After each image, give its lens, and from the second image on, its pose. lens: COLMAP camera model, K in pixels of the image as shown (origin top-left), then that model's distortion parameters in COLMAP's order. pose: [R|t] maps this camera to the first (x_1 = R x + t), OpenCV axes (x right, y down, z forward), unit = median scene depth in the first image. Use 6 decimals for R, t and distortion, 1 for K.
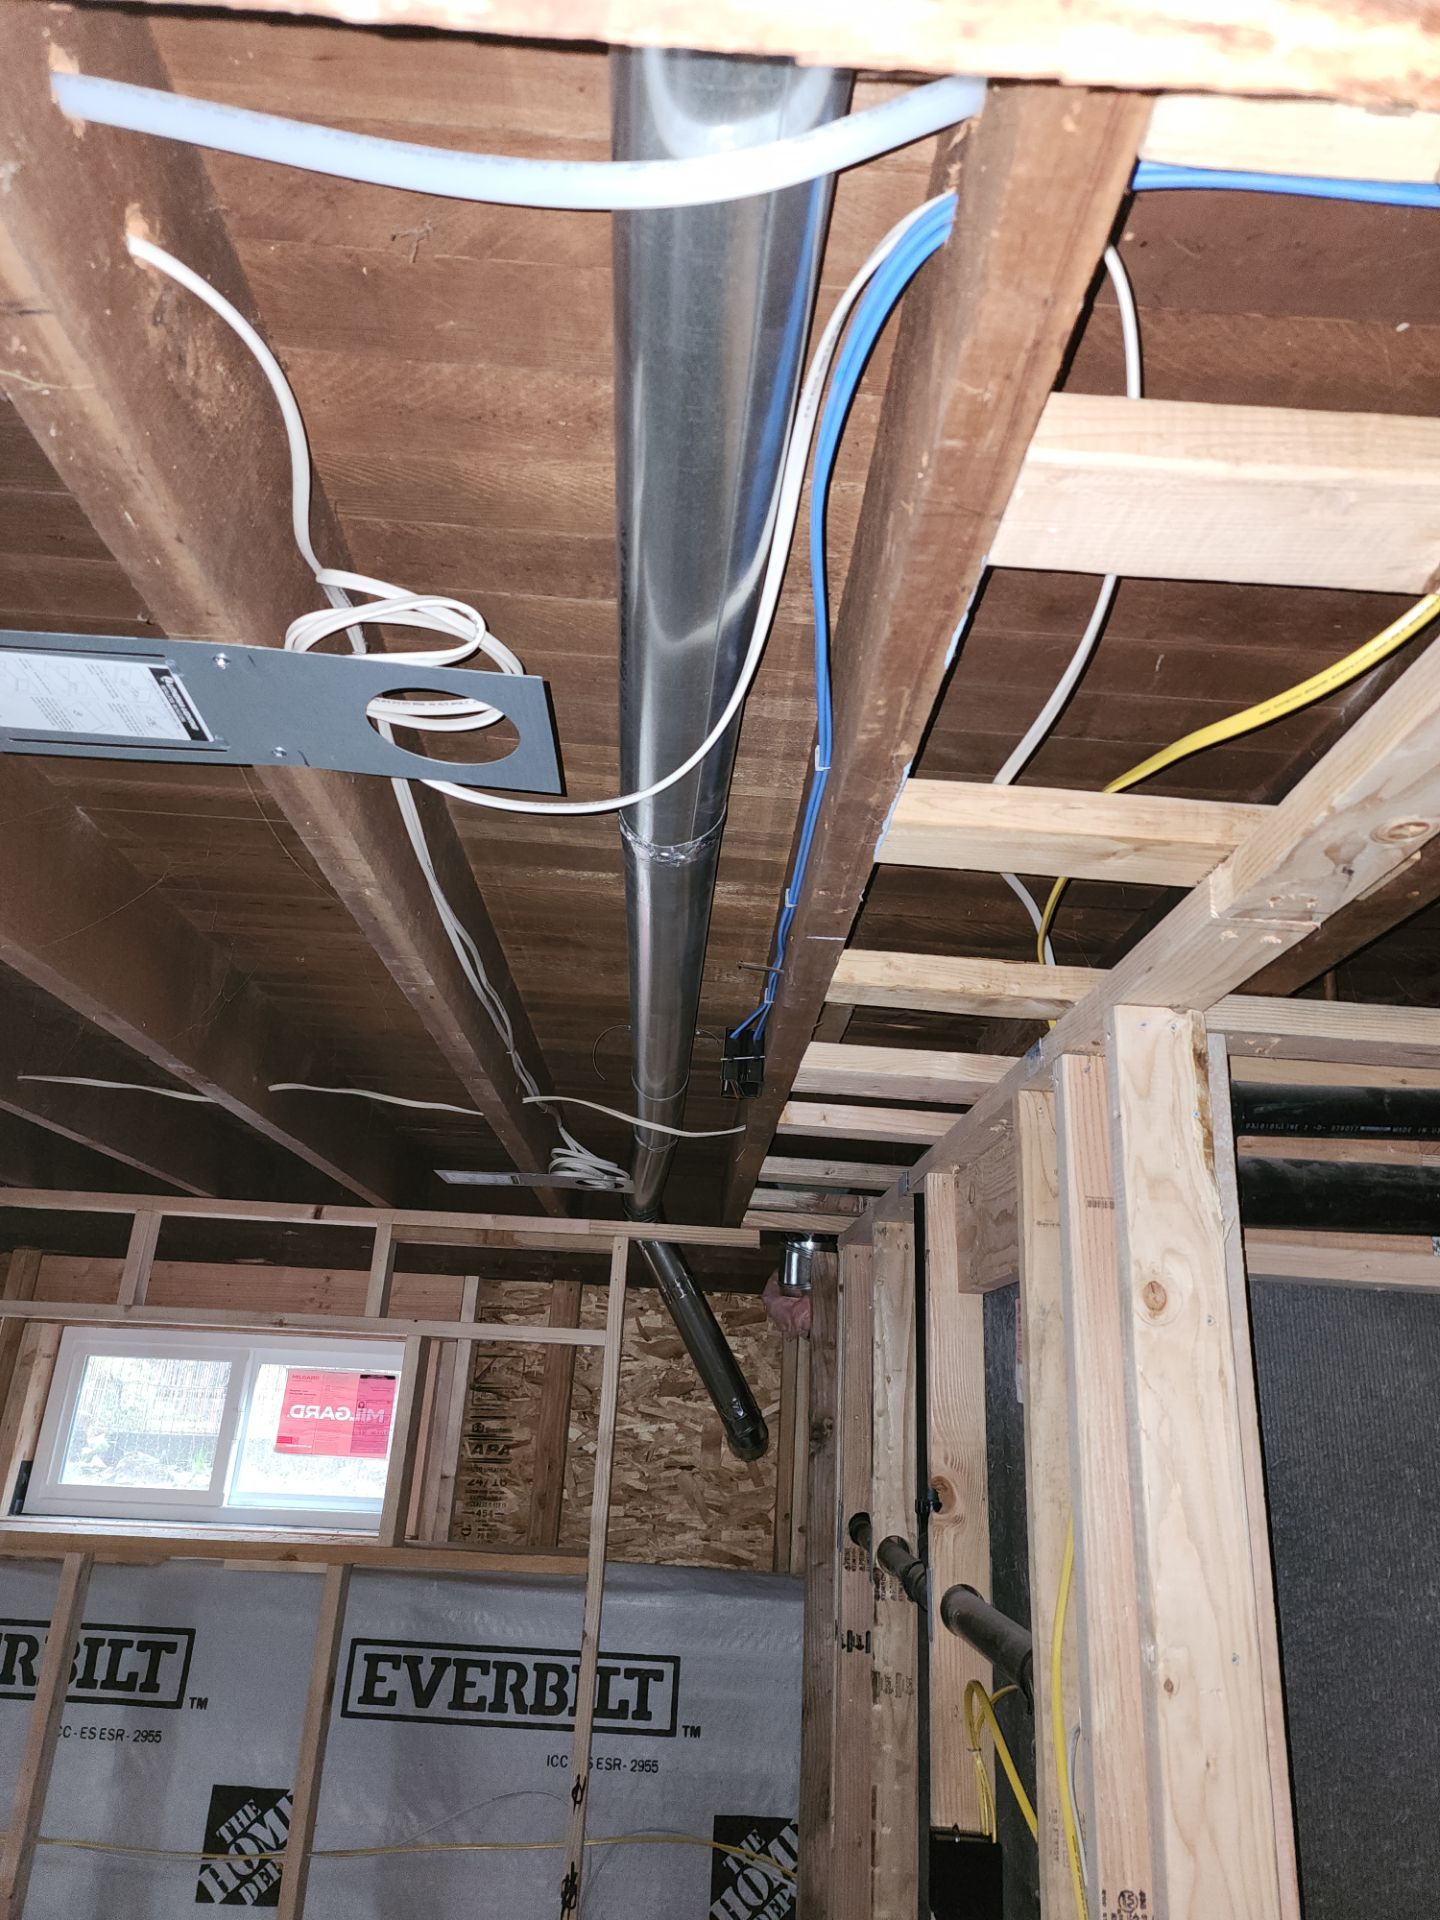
lens RADIAL K [[1258.8, 0, 720.0], [0, 1258.8, 960.0], [0, 0, 1]] dist [0.074567, -0.092345]
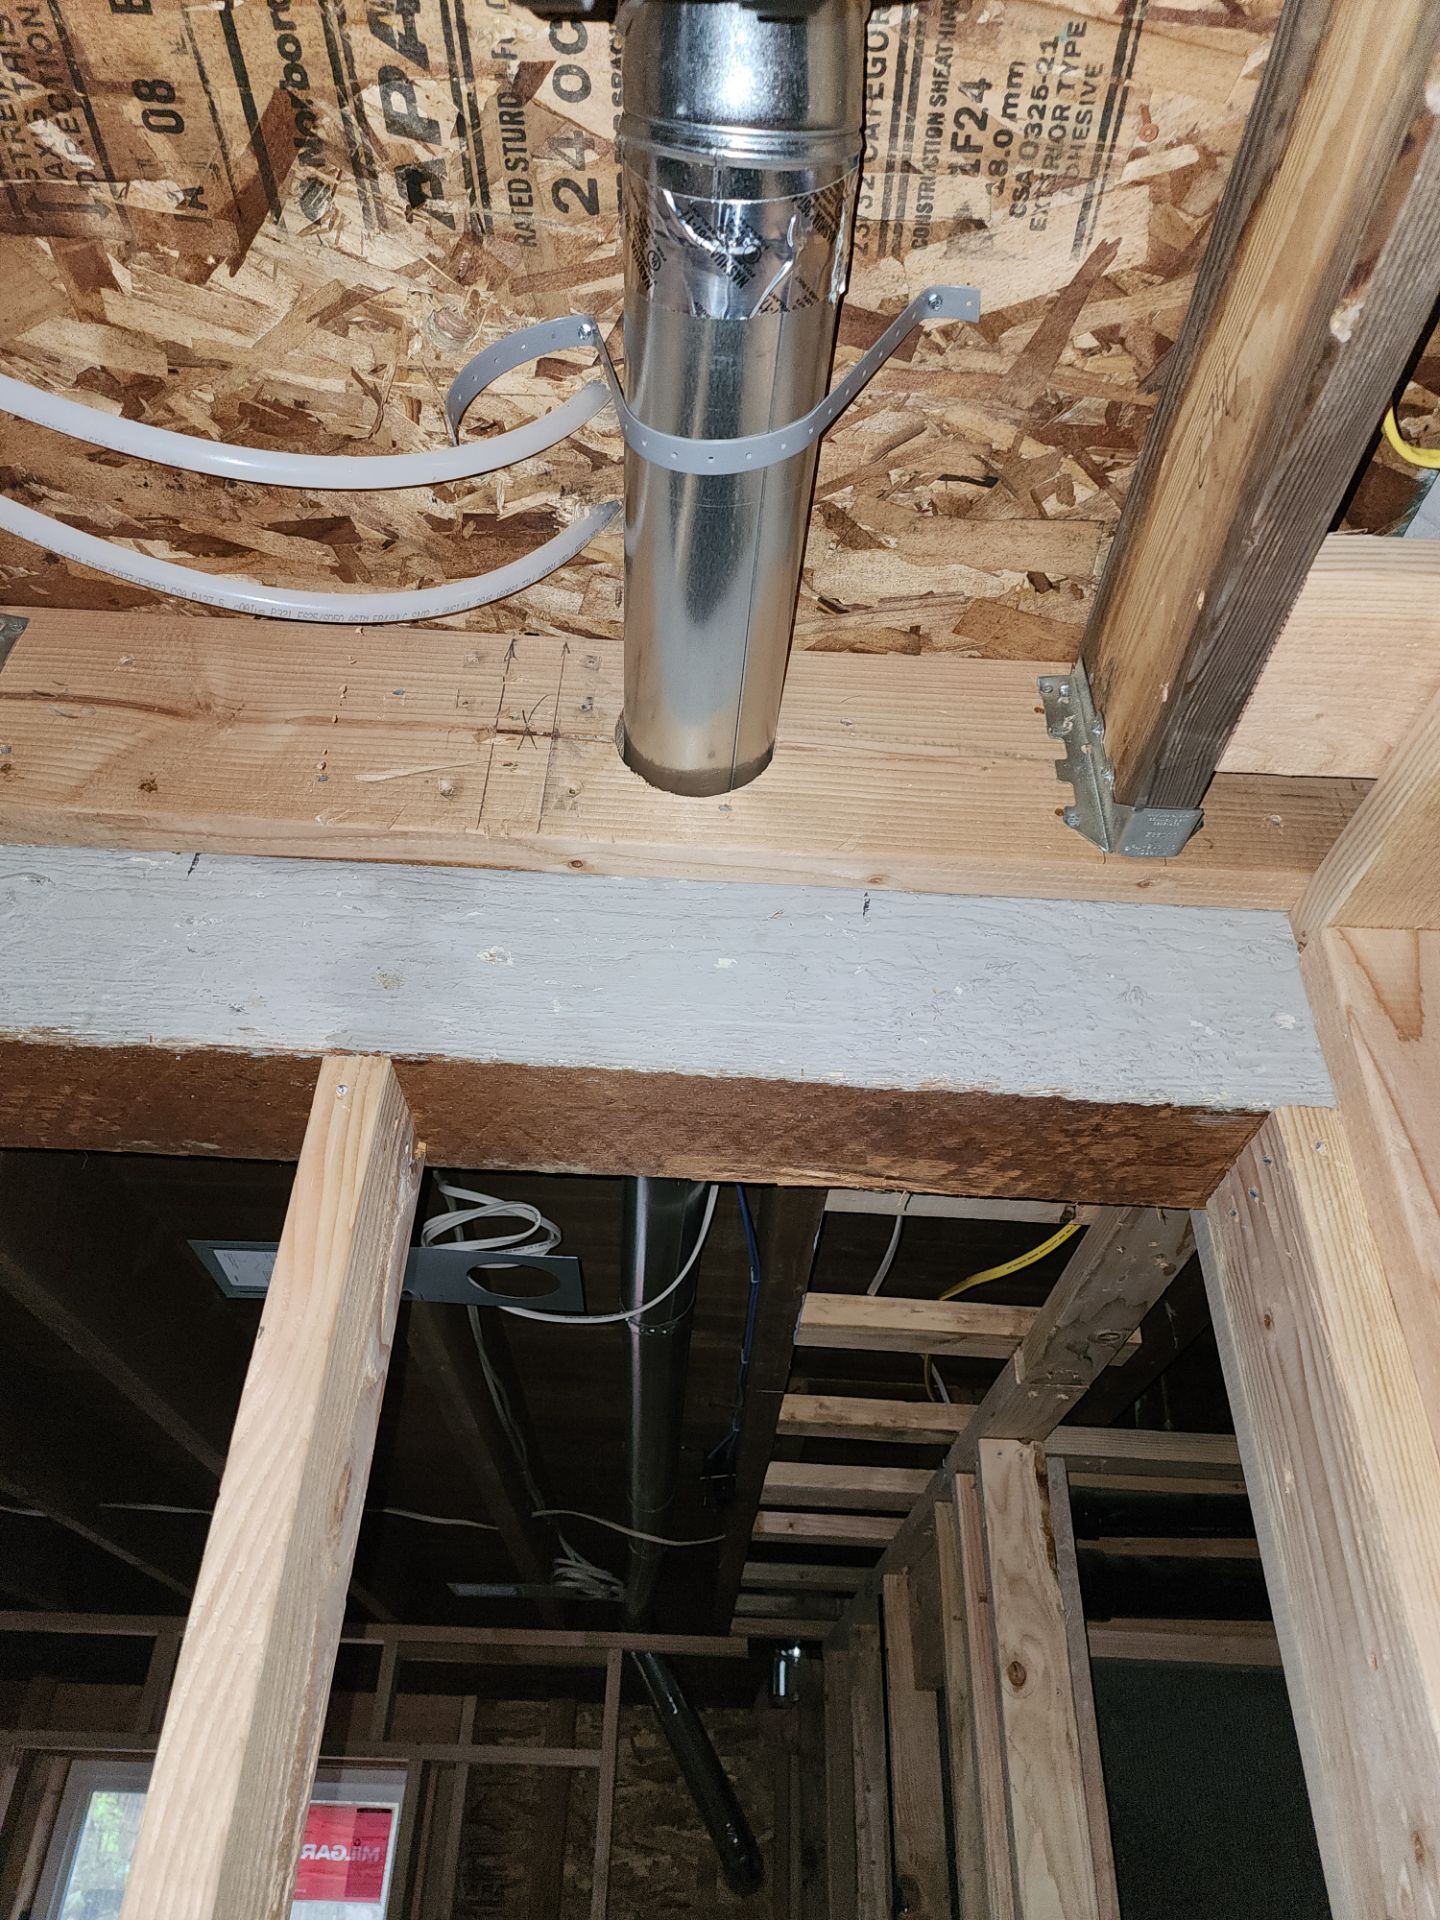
lens RADIAL K [[1276.0, 0, 711.7], [0, 1276.0, 941.0], [0, 0, 1]] dist [0.028059, -0.024179]
pose [[0.999680, -0.024677, 0.005522, 0.010606], [0.025221, 0.957293, -0.288017, -0.035707], [0.001821, 0.288064, 0.957610, -0.198529]]
